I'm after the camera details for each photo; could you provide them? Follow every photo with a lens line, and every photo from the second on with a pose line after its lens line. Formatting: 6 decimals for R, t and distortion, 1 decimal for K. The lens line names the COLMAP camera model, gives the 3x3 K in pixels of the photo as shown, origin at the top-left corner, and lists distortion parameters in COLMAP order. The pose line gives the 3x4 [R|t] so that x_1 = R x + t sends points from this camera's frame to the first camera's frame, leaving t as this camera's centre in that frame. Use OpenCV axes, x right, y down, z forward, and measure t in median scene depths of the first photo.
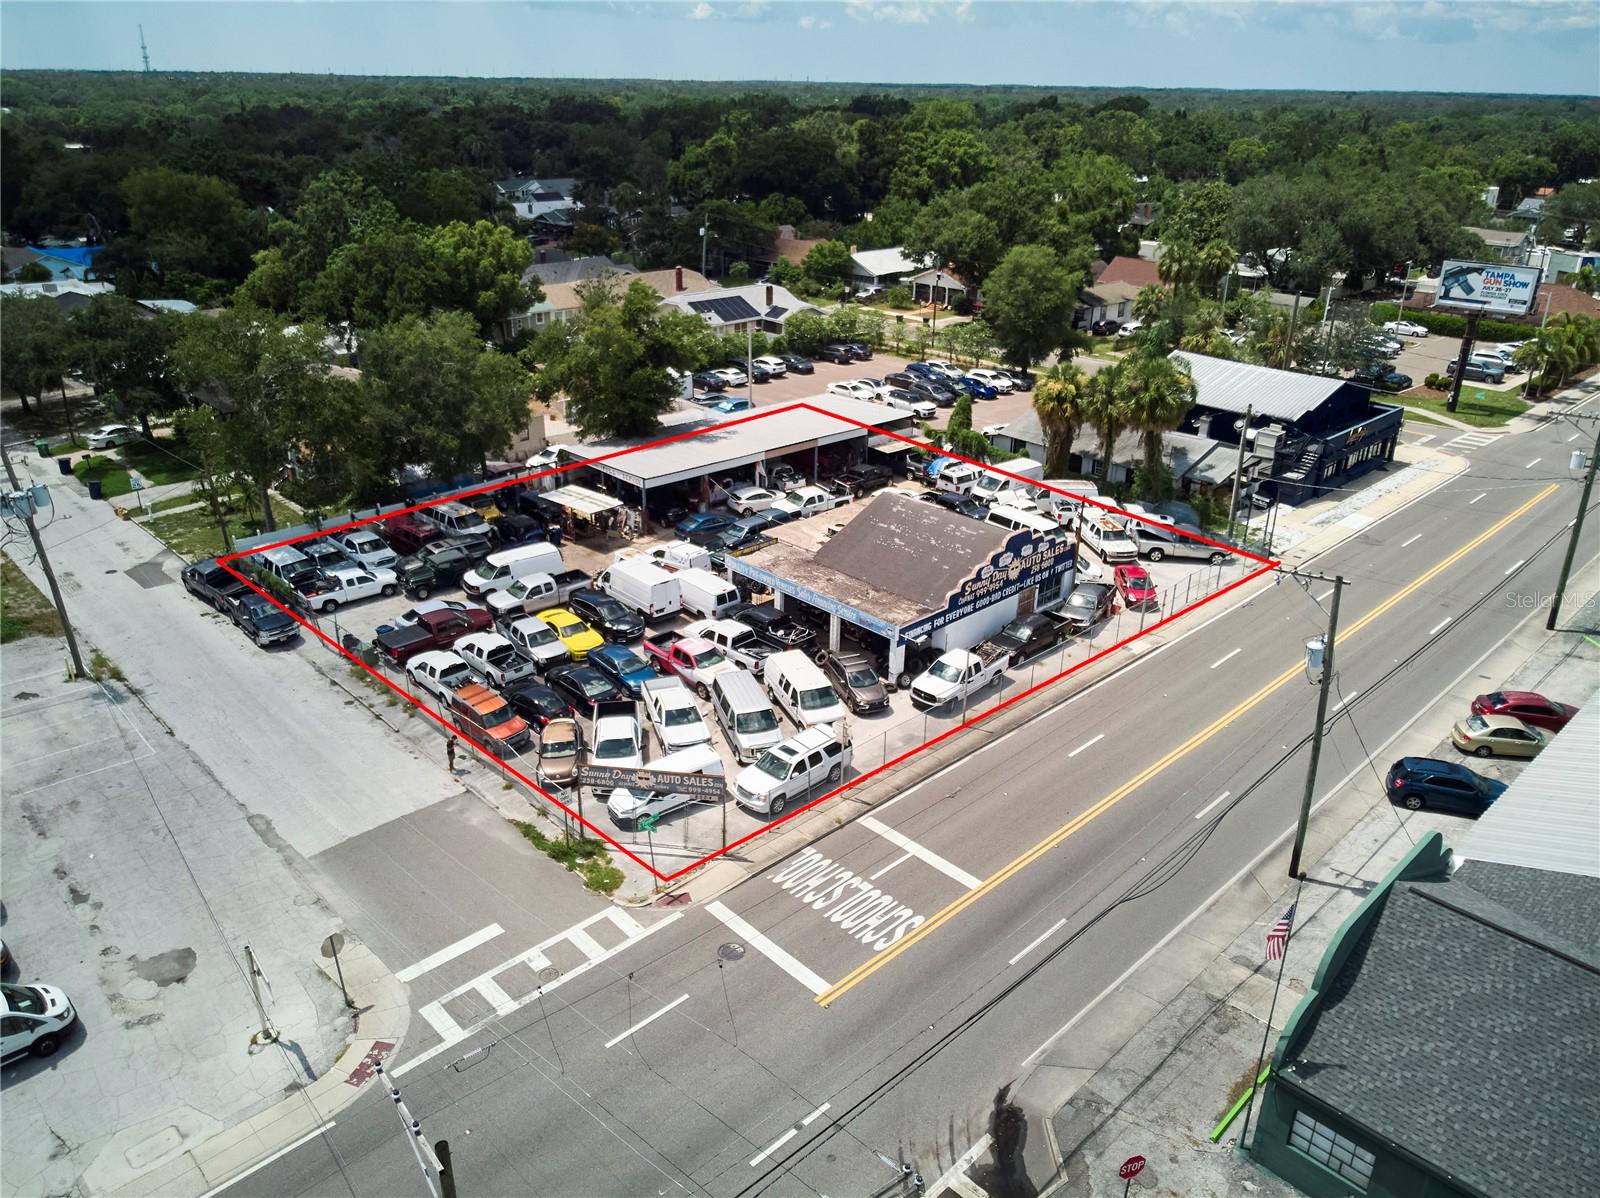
lens RADIAL K [[1183.6, 0, 799.1], [0, 1183.6, 592.9], [0, 0, 1]] dist [-0.007058, 0.006461]
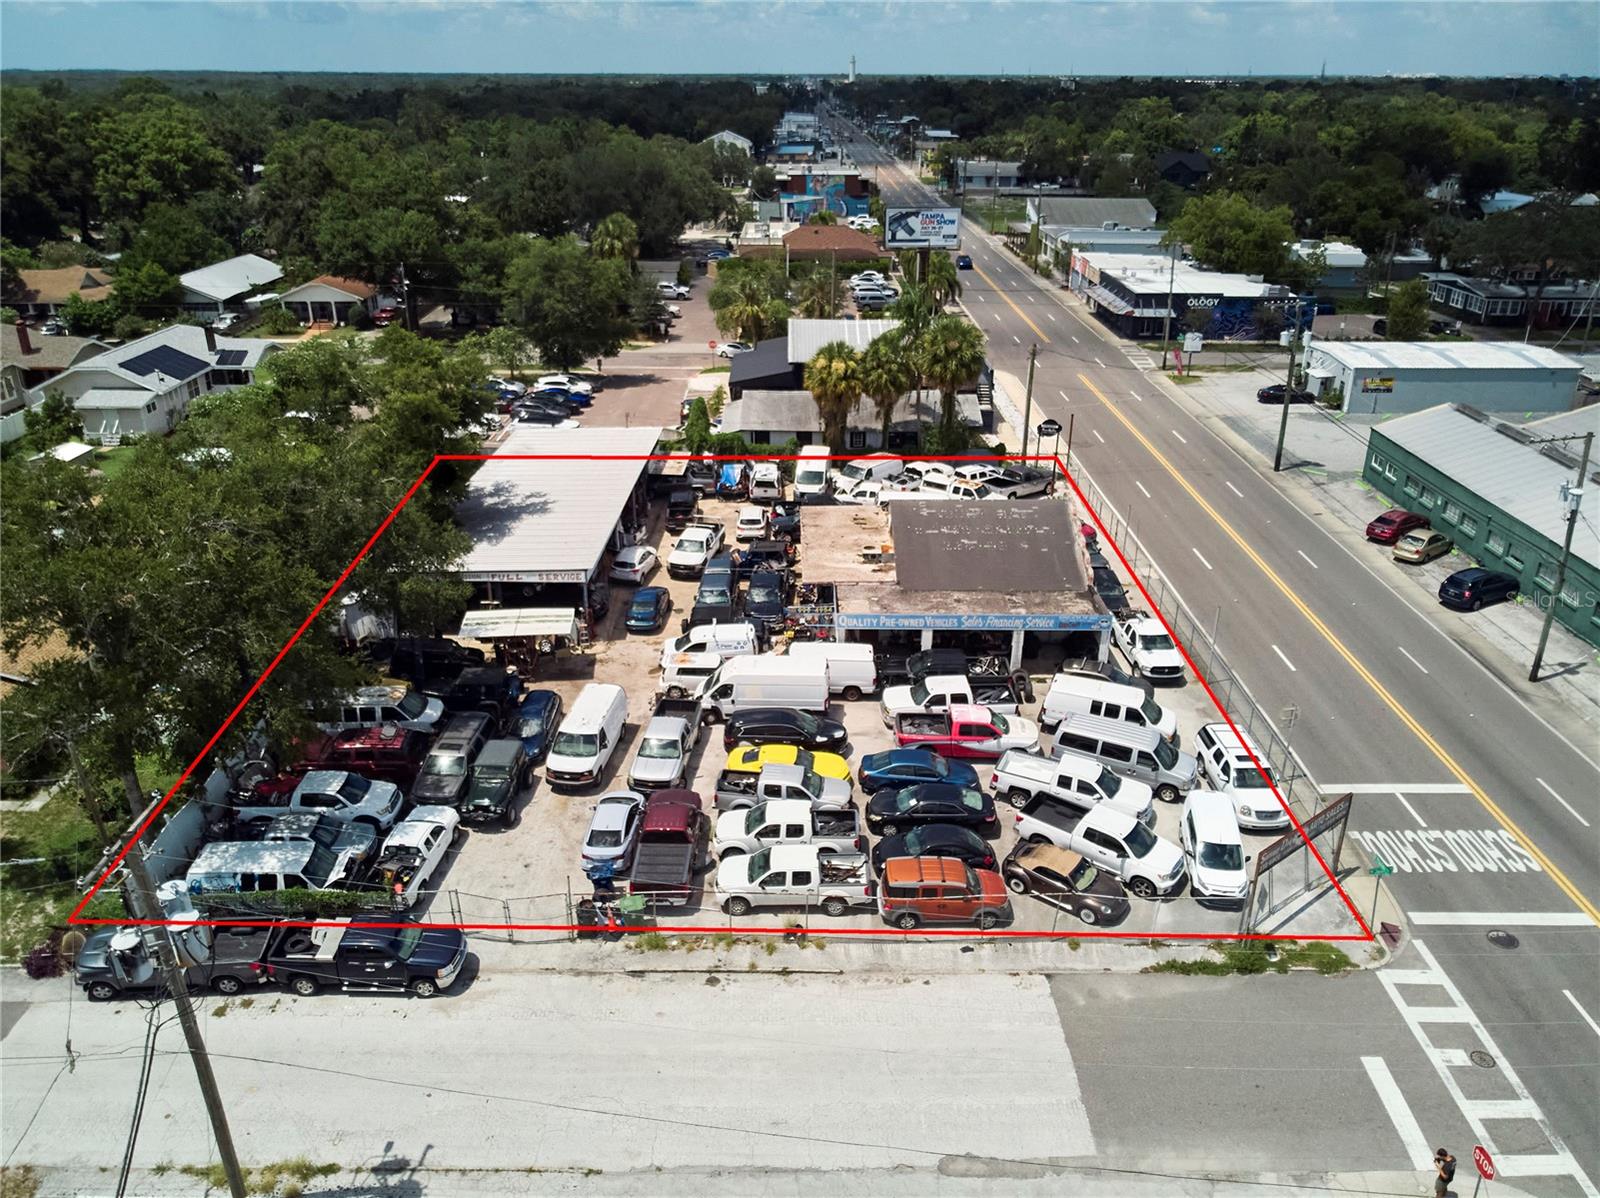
lens RADIAL K [[1183.6, 0, 804.2], [0, 1183.6, 601.7], [0, 0, 1]] dist [-0.007058, 0.006461]
pose [[0.692453, -0.305720, 0.653486, -0.594707], [0.292733, 0.946926, 0.132812, -0.151806], [-0.659406, 0.099331, 0.745196, 0.373136]]
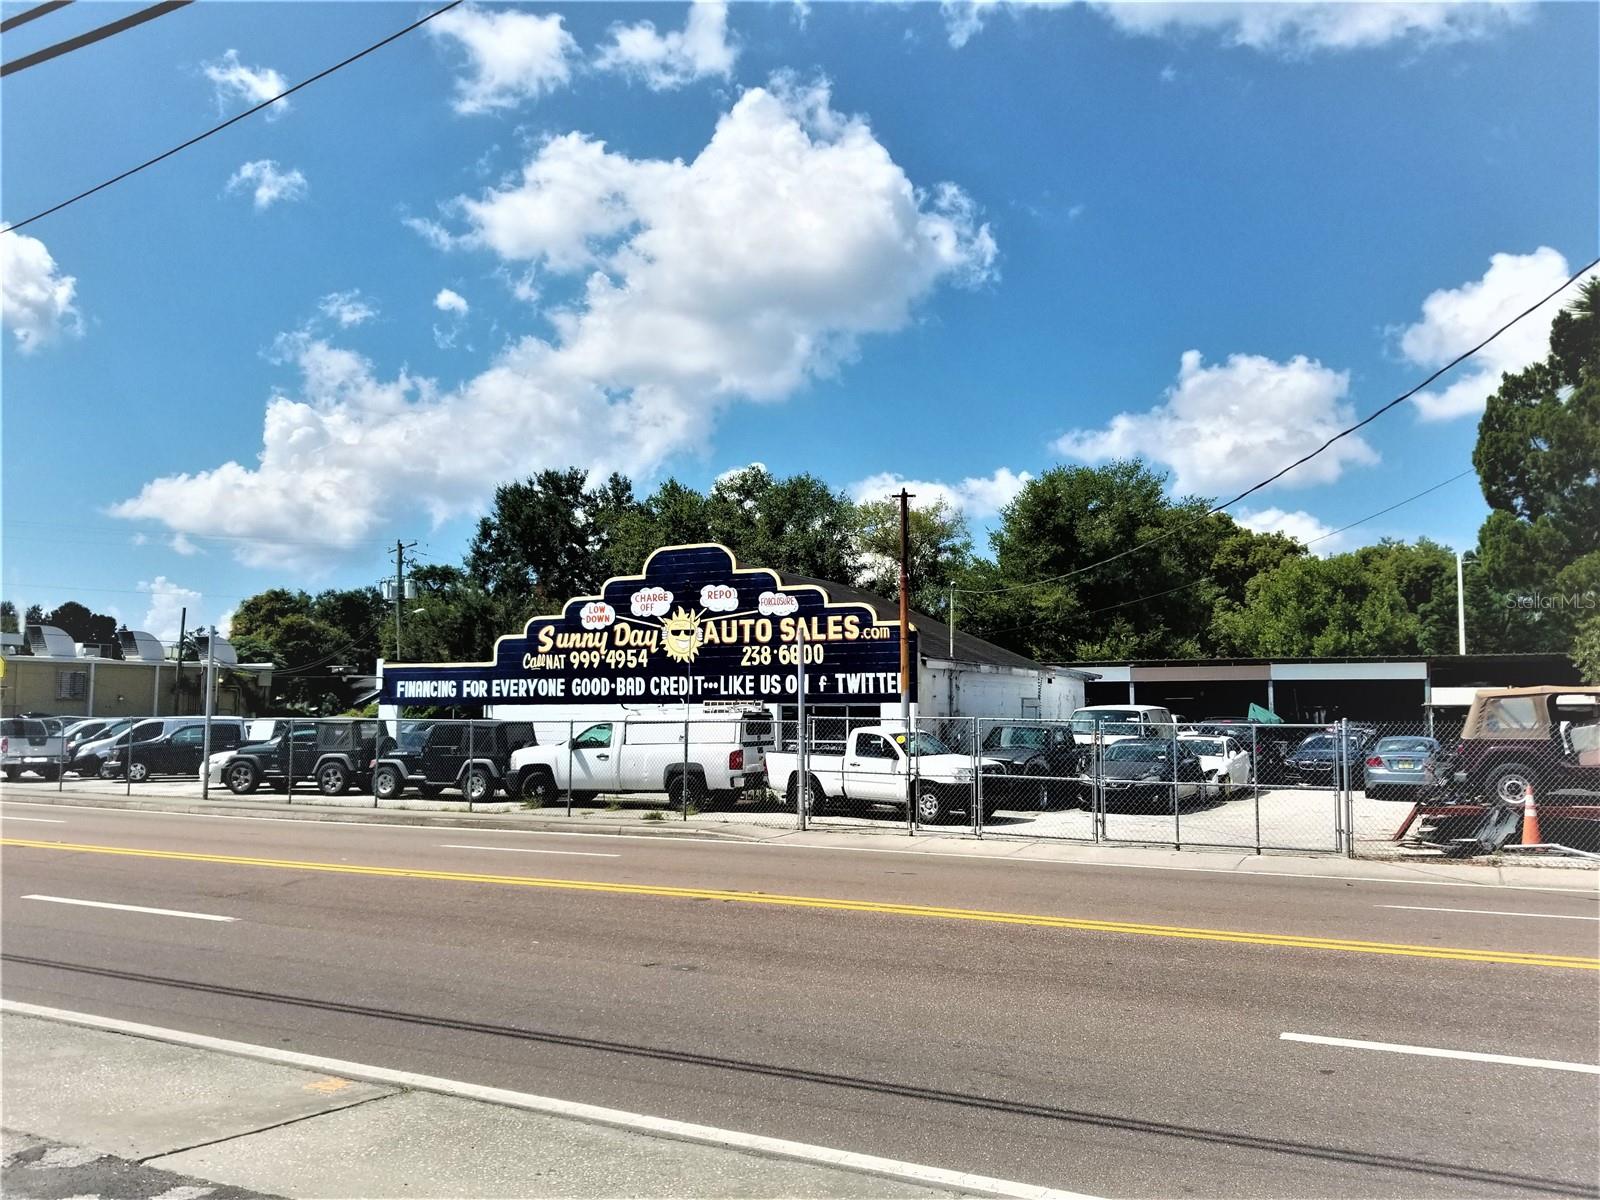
lens RADIAL K [[1244.5, 0, 826.7], [0, 1244.5, 585.4], [0, 0, 1]] dist [0.030295, -0.058782]
pose [[0.329350, -0.107570, -0.938060, 0.579320], [-0.368729, 0.899949, -0.232659, 0.046206], [0.869234, 0.422516, 0.256734, 0.844884]]
